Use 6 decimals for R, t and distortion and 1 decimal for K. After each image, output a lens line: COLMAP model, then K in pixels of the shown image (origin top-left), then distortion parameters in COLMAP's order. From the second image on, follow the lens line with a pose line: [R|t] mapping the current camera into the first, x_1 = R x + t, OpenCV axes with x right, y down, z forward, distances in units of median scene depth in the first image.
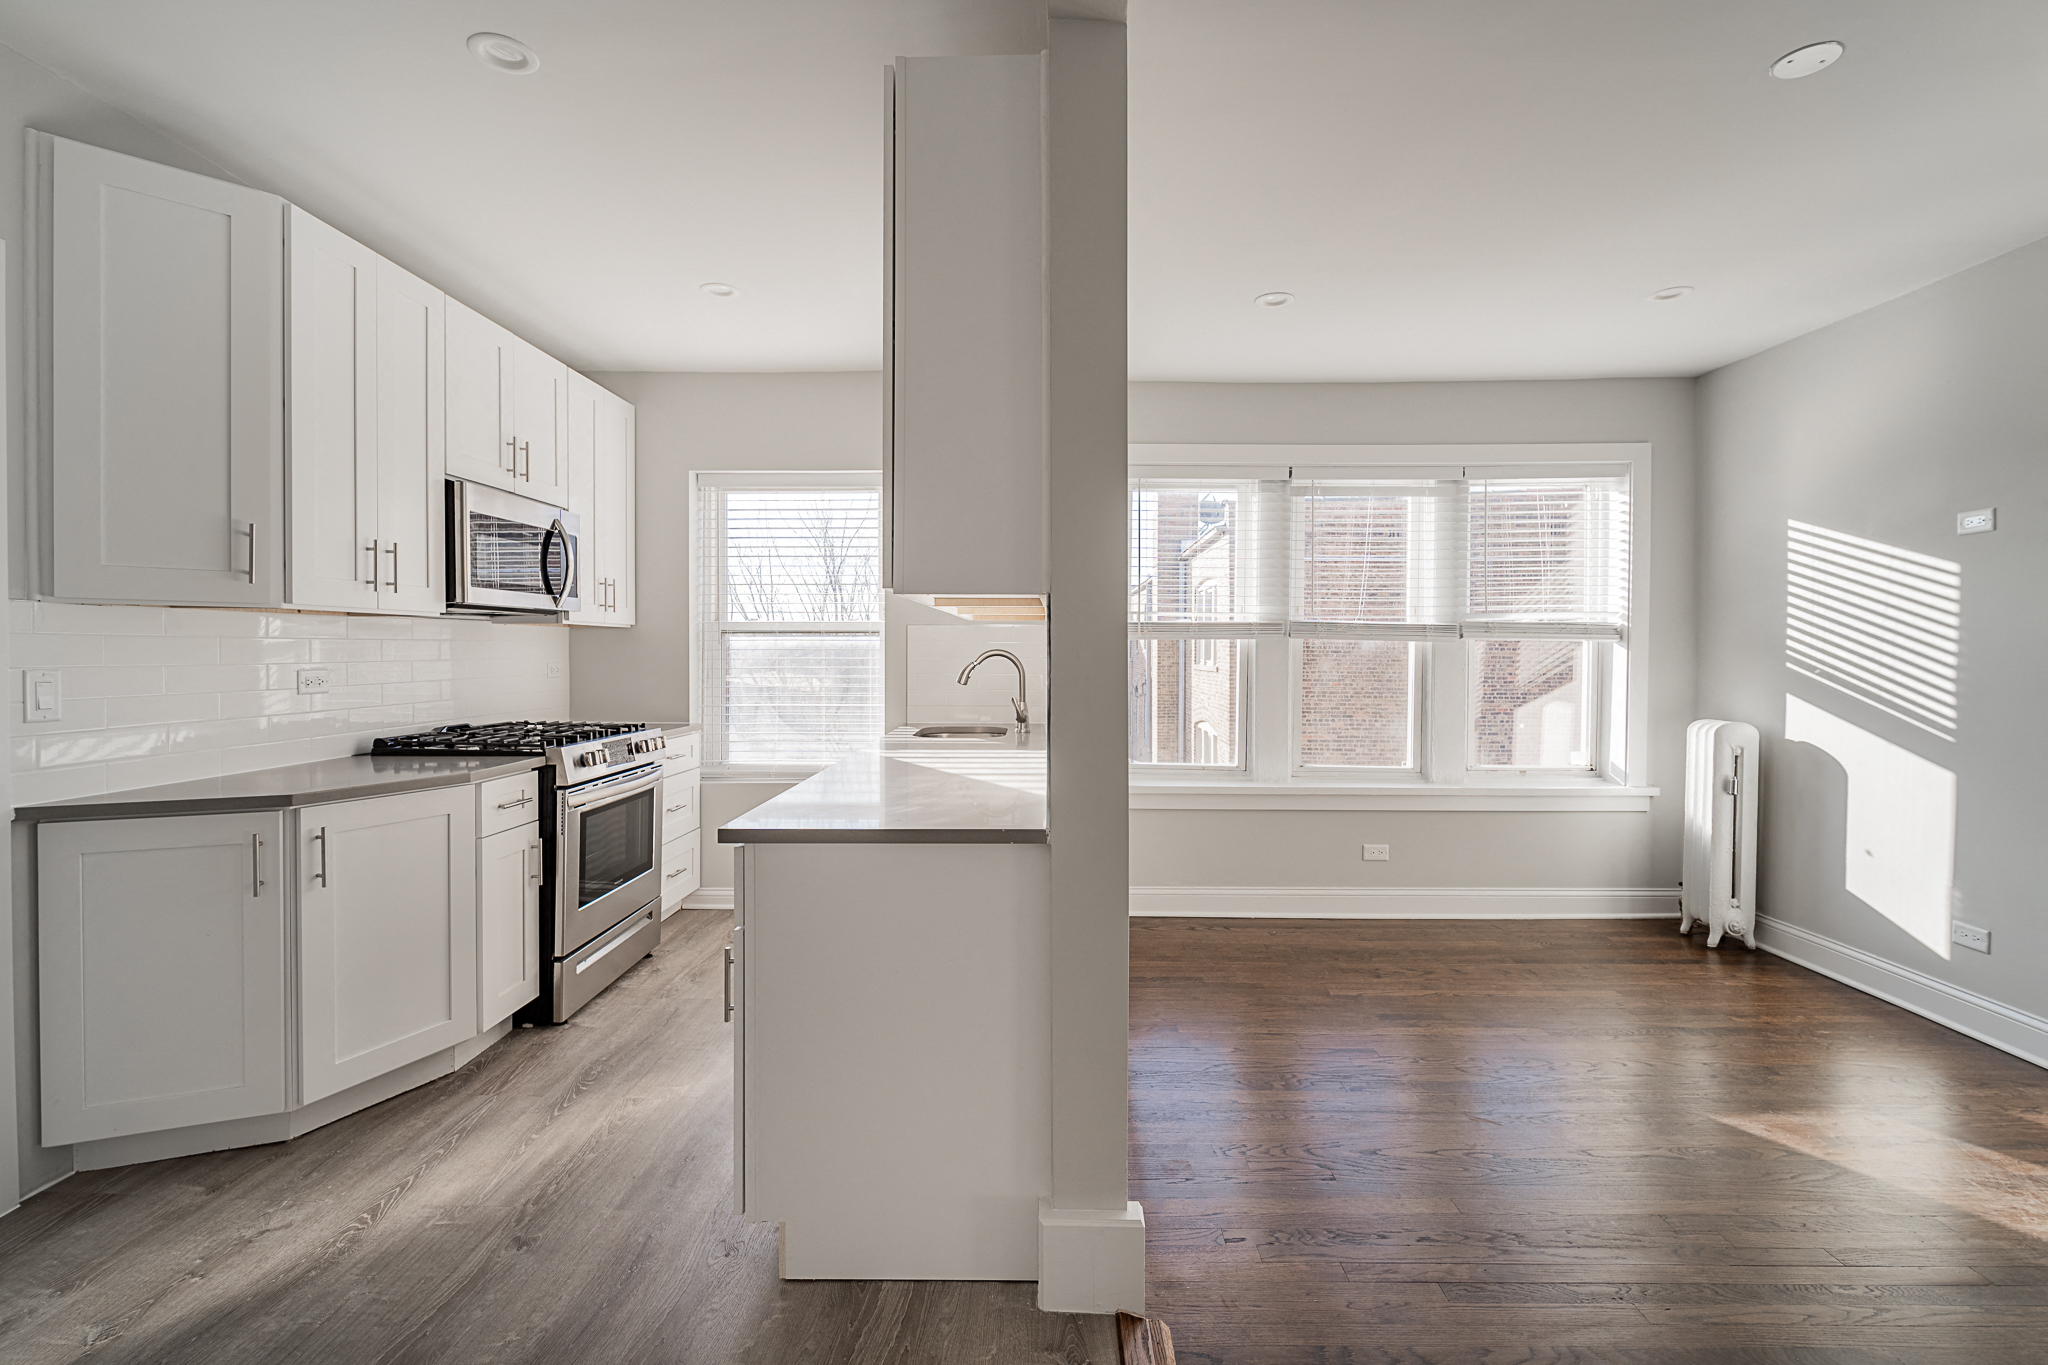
lens RADIAL K [[907.7, 0, 1015.4], [0, 907.7, 652.5], [0, 0, 1]] dist [-0.003729, -0.001275]
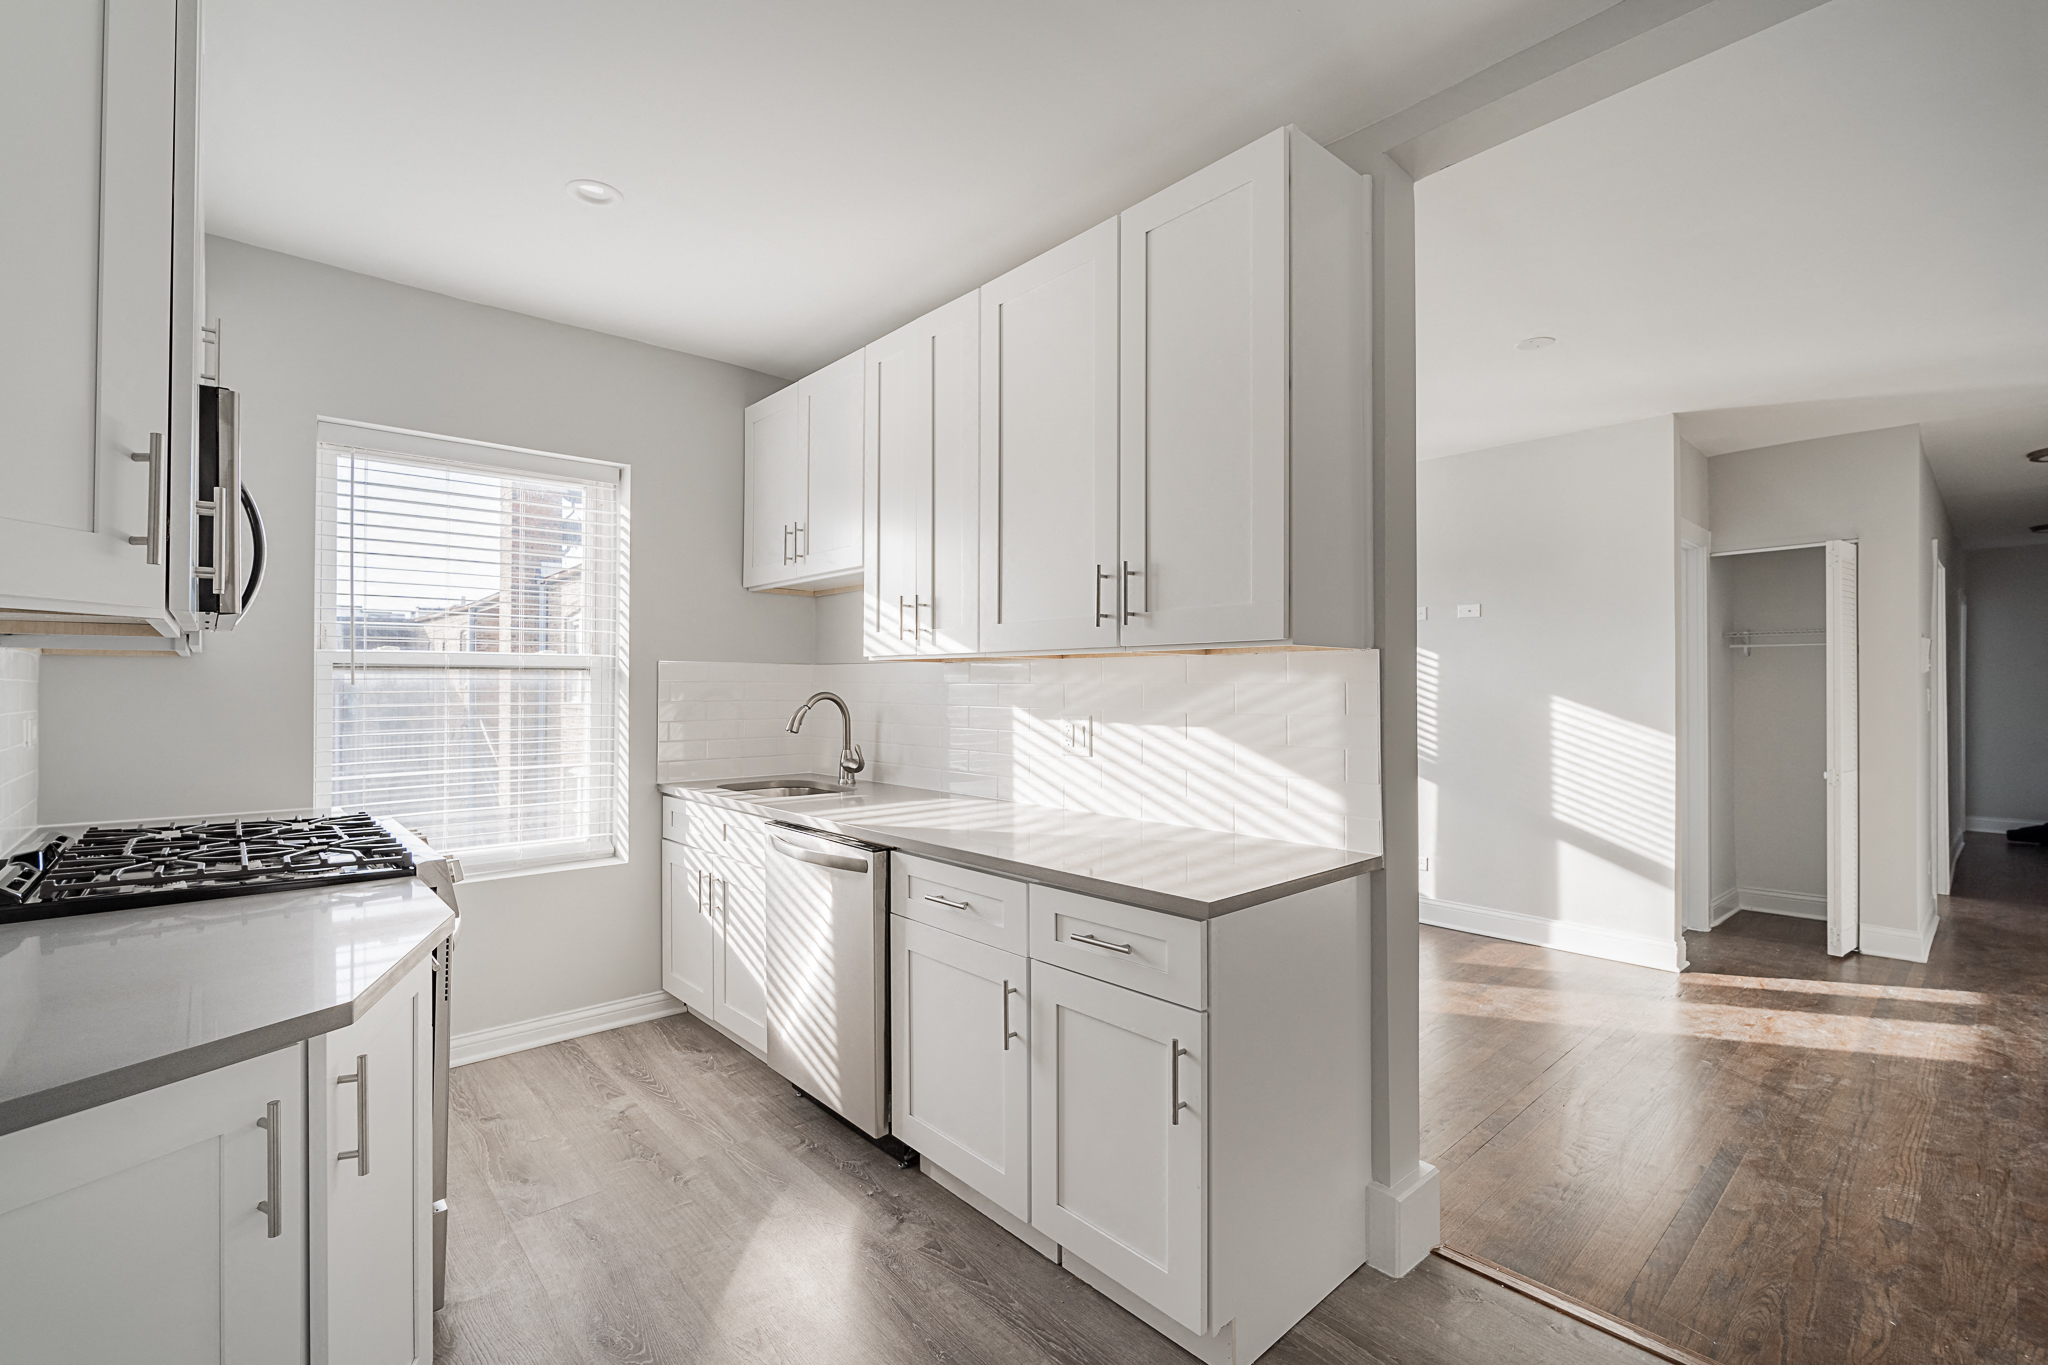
lens RADIAL K [[907.7, 0, 1026.2], [0, 907.7, 675.9], [0, 0, 1]] dist [-0.003729, -0.001275]
pose [[0.725564, 0.007900, 0.688109, -0.521421], [0.000863, 0.999923, -0.012390, -0.008912], [-0.688154, 0.009584, 0.725502, 0.229624]]
